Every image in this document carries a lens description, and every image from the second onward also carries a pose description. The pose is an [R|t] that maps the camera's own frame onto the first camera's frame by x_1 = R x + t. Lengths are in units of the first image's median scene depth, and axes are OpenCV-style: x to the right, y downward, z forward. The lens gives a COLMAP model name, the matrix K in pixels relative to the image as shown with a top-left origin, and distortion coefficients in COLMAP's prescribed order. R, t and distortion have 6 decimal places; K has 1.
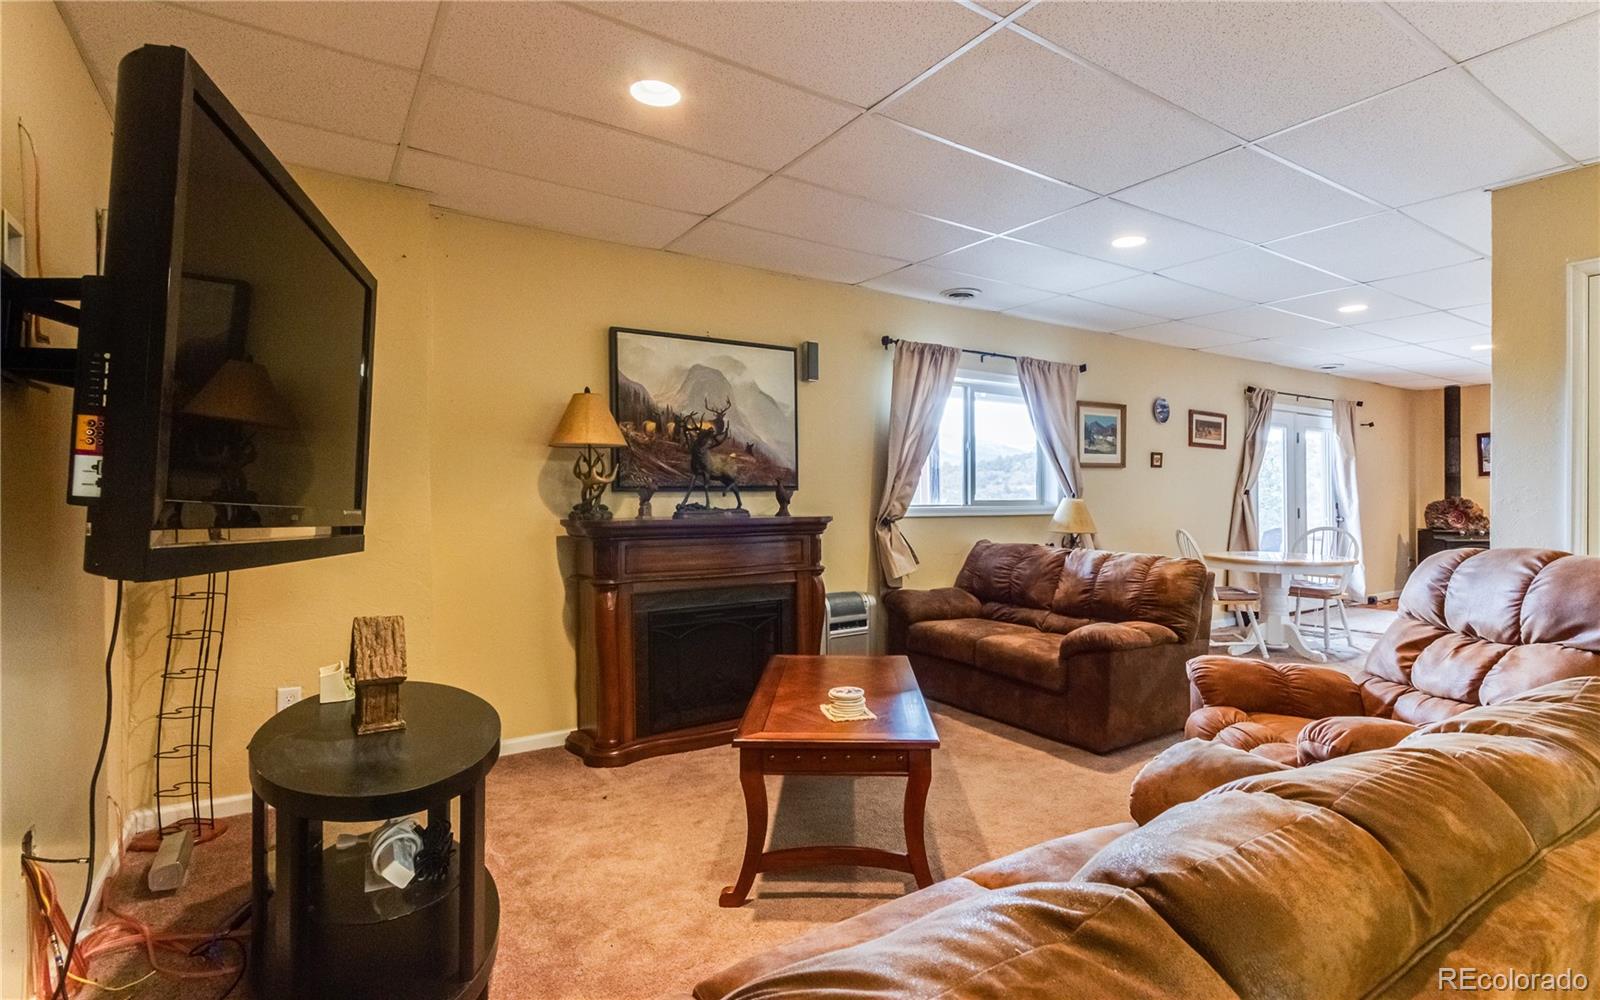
lens RADIAL K [[787.3, 0, 857.2], [0, 787.3, 497.0], [0, 0, 1]] dist [-0.001828, 0.000281]
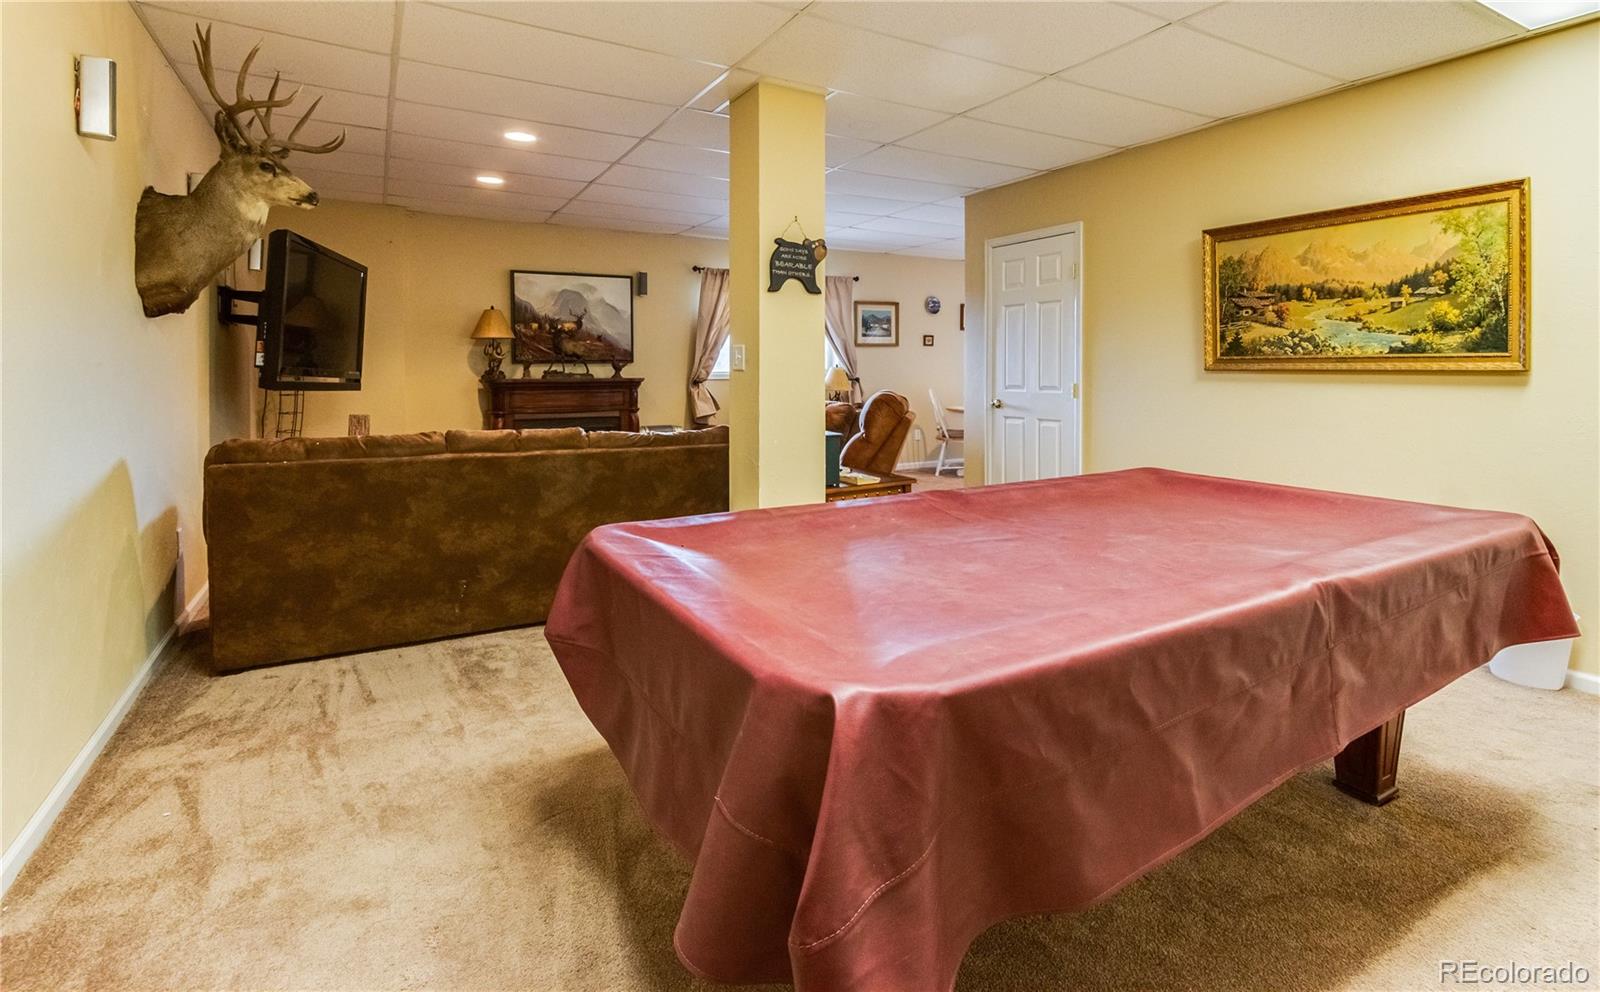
lens RADIAL K [[760.8, 0, 825.4], [0, 760.8, 363.9], [0, 0, 1]] dist [0.001113, -0.000022]
pose [[0.996491, -0.000595, -0.083704, 0.499749], [0.000149, 0.999986, -0.005336, 0.003211], [0.083705, 0.005305, 0.996476, -0.599367]]
